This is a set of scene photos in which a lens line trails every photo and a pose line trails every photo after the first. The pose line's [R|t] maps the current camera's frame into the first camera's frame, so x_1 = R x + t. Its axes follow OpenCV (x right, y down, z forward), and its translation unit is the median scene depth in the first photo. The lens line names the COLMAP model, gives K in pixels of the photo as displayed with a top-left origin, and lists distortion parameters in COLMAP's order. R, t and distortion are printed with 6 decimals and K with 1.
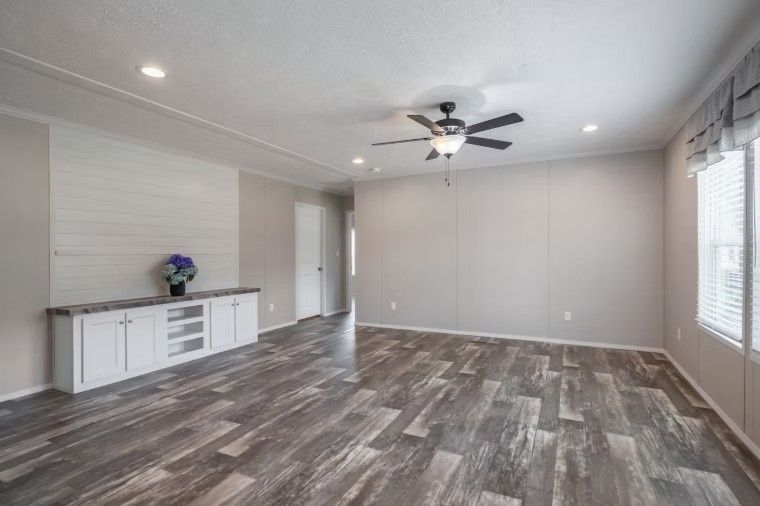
lens RADIAL K [[392.5, 0, 376.4], [0, 392.5, 252.7], [0, 0, 1]] dist [0.019749, 0.001551]
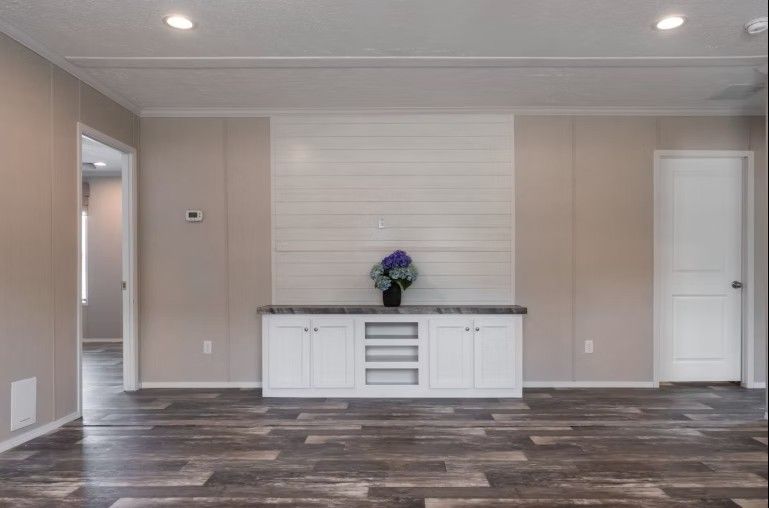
lens RADIAL K [[525.9, 0, 386.1], [0, 525.9, 282.2], [0, 0, 1]] dist [-0.000529, 0.008748]
pose [[0.436709, 0.037035, -0.898840, 0.389913], [-0.003505, 0.999215, 0.039468, 0.024089], [0.899596, -0.014085, 0.436496, 0.565873]]
